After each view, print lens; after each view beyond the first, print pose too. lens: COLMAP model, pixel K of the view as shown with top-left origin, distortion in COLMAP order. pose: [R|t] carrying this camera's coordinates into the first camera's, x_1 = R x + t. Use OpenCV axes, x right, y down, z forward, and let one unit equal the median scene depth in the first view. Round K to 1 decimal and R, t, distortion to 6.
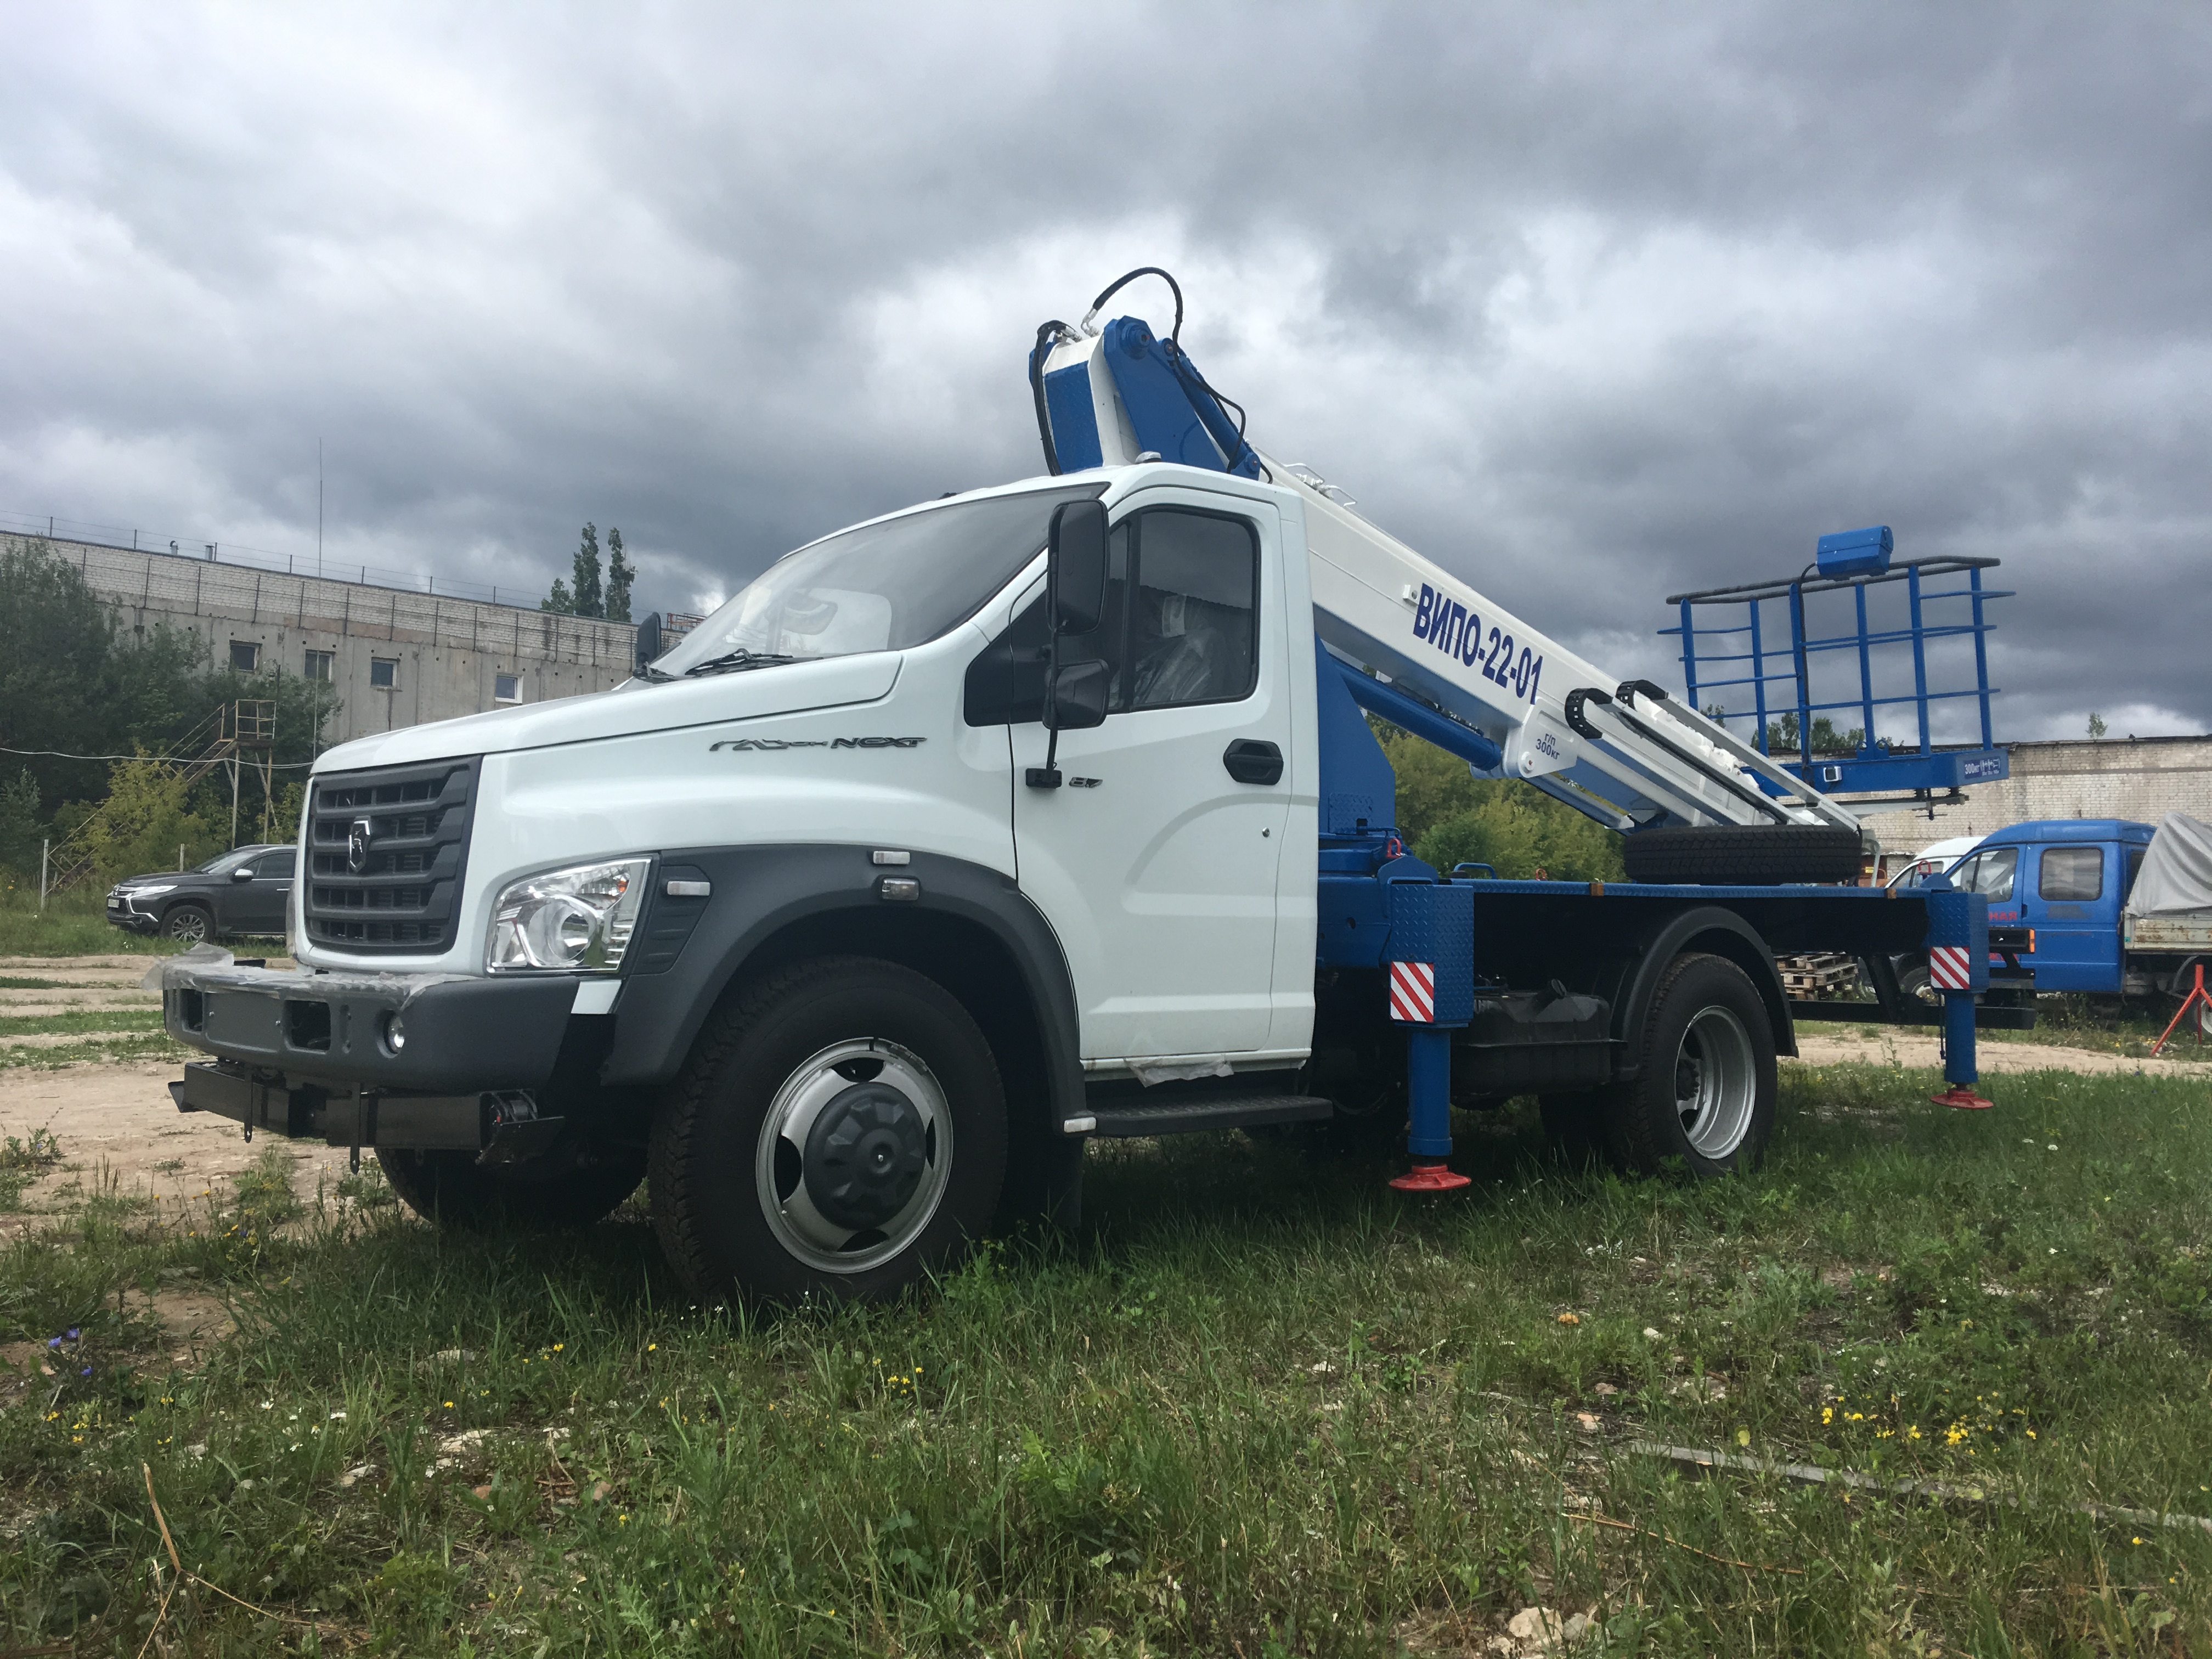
lens RADIAL K [[1881.4, 0, 1105.5], [0, 1881.4, 820.0], [0, 0, 1]] dist [-0.004283, -0.000926]
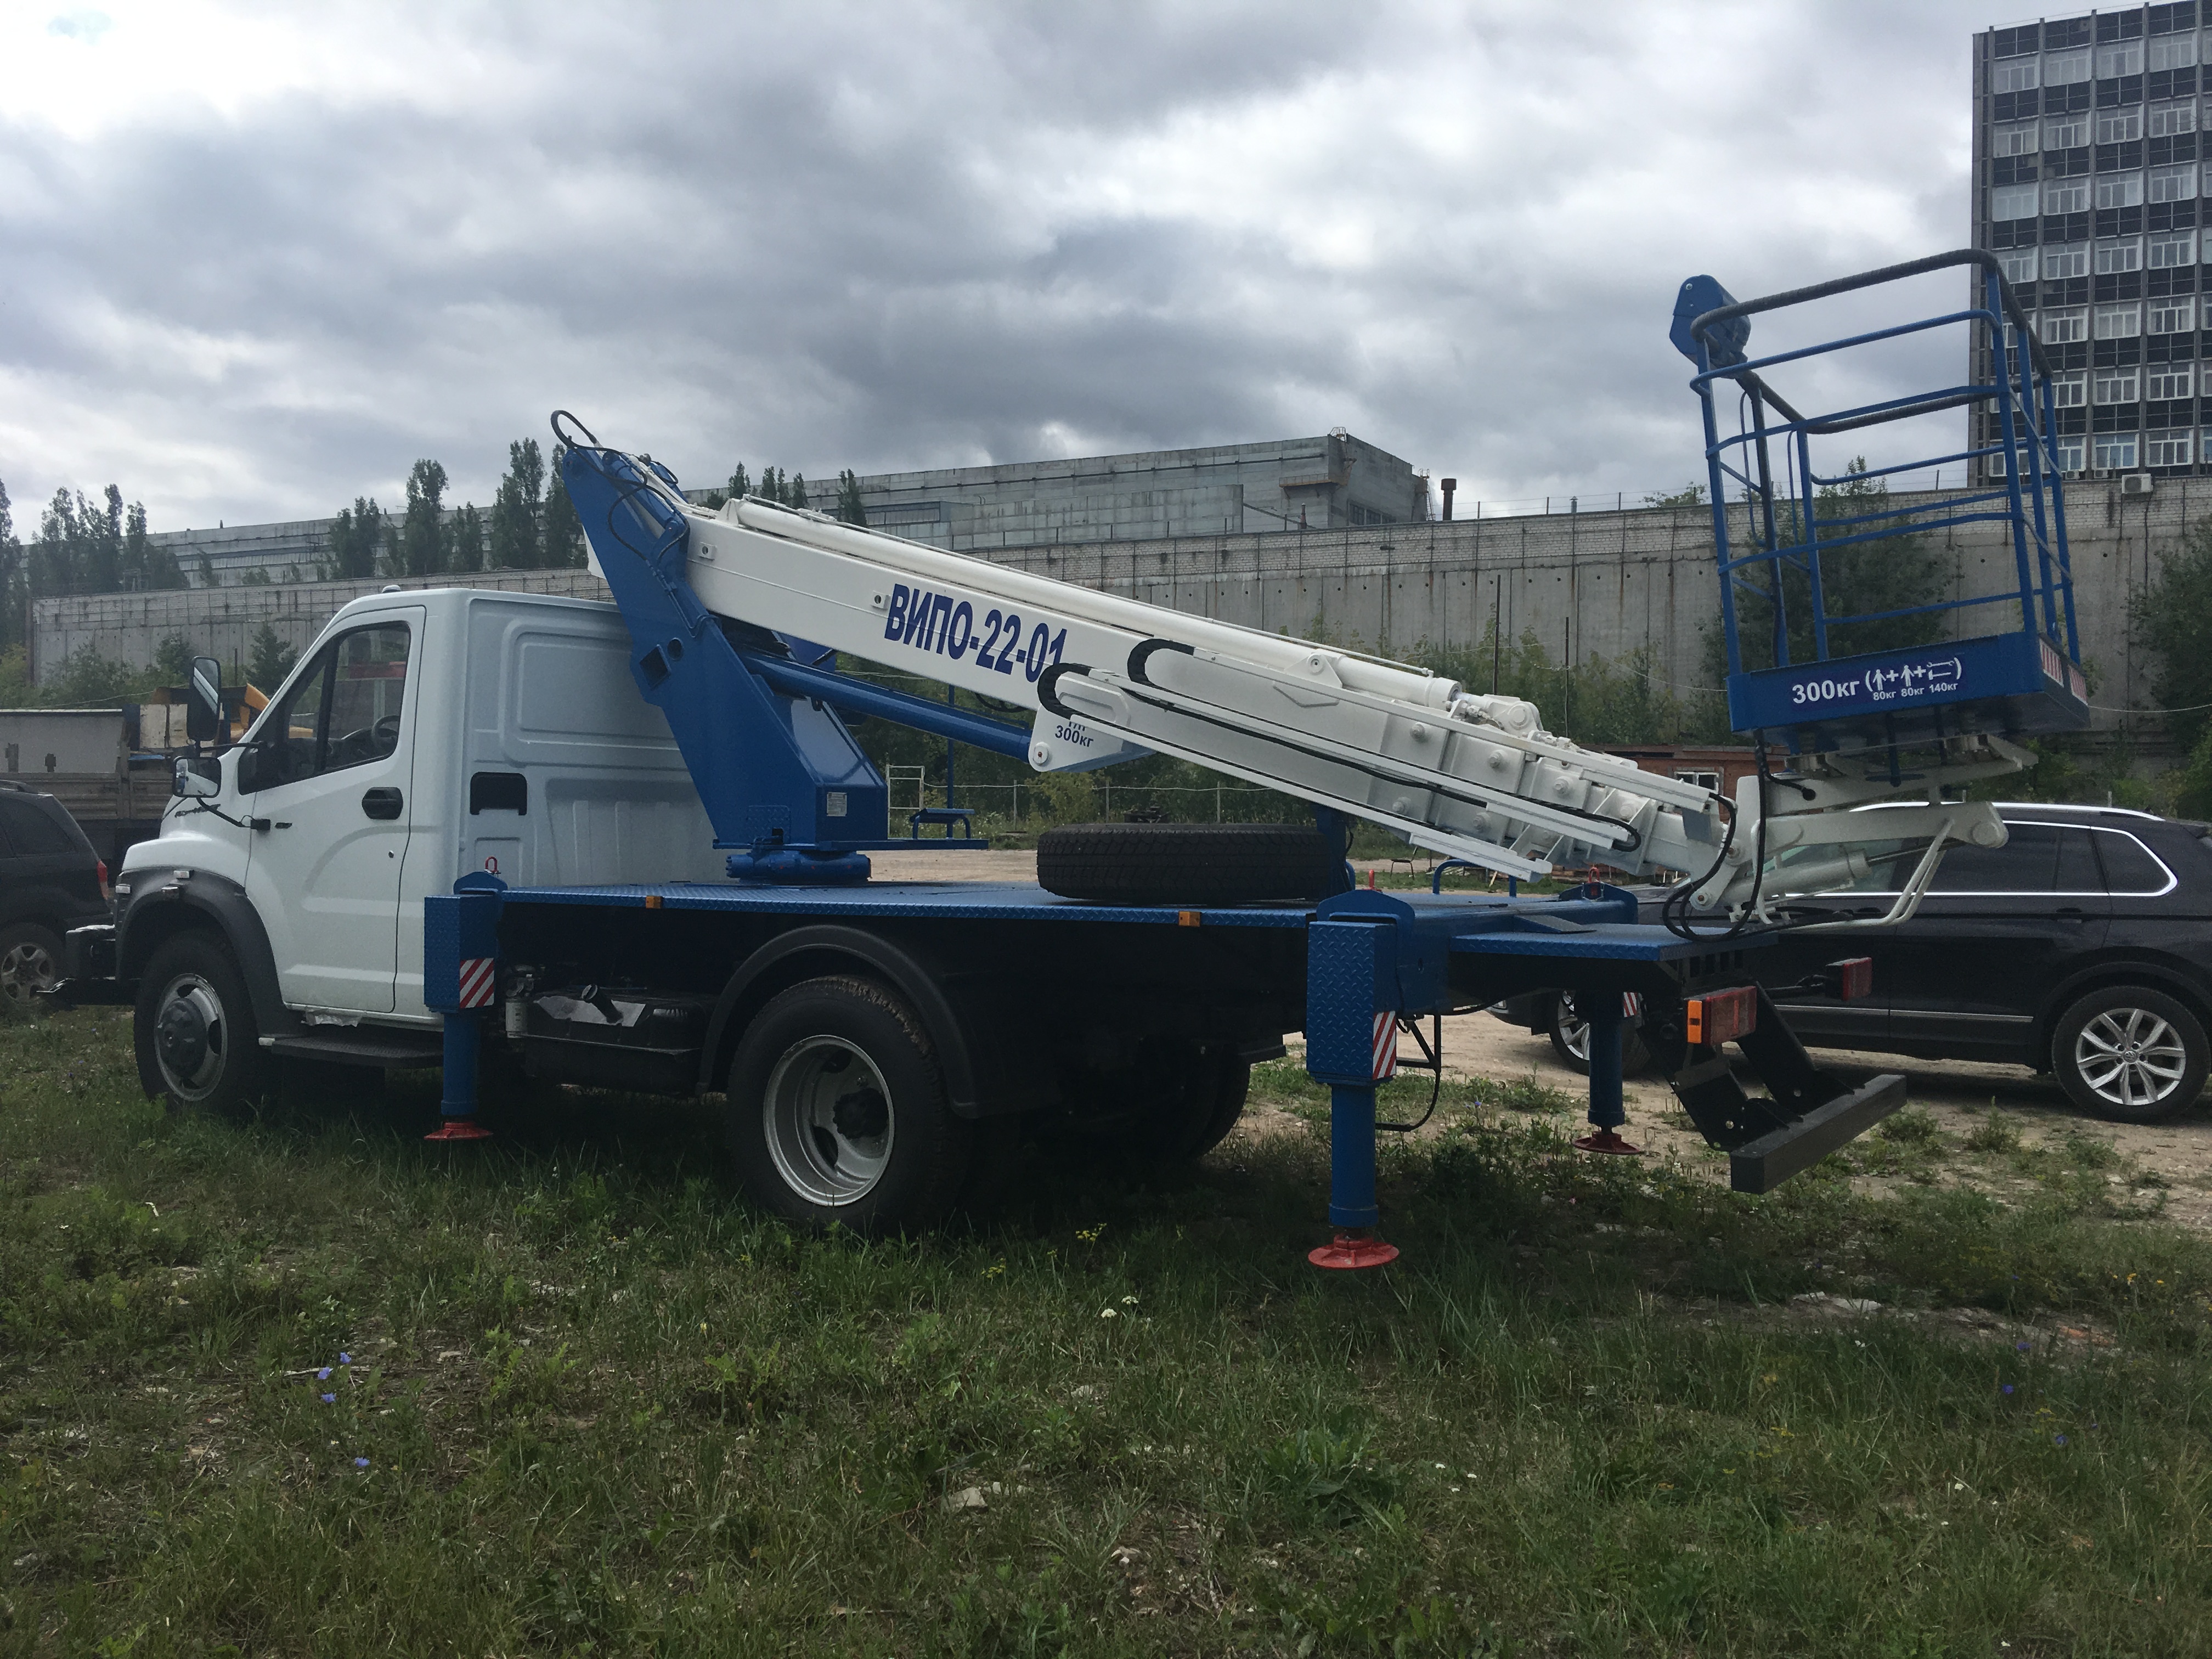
lens RADIAL K [[1881.4, 0, 1106.3], [0, 1881.4, 838.5], [0, 0, 1]] dist [-0.004283, -0.000926]
pose [[0.275222, 0.002554, -0.961377, 1.137308], [0.039787, 0.999109, 0.014044, -0.002629], [0.960557, -0.042115, 0.274875, 0.826930]]
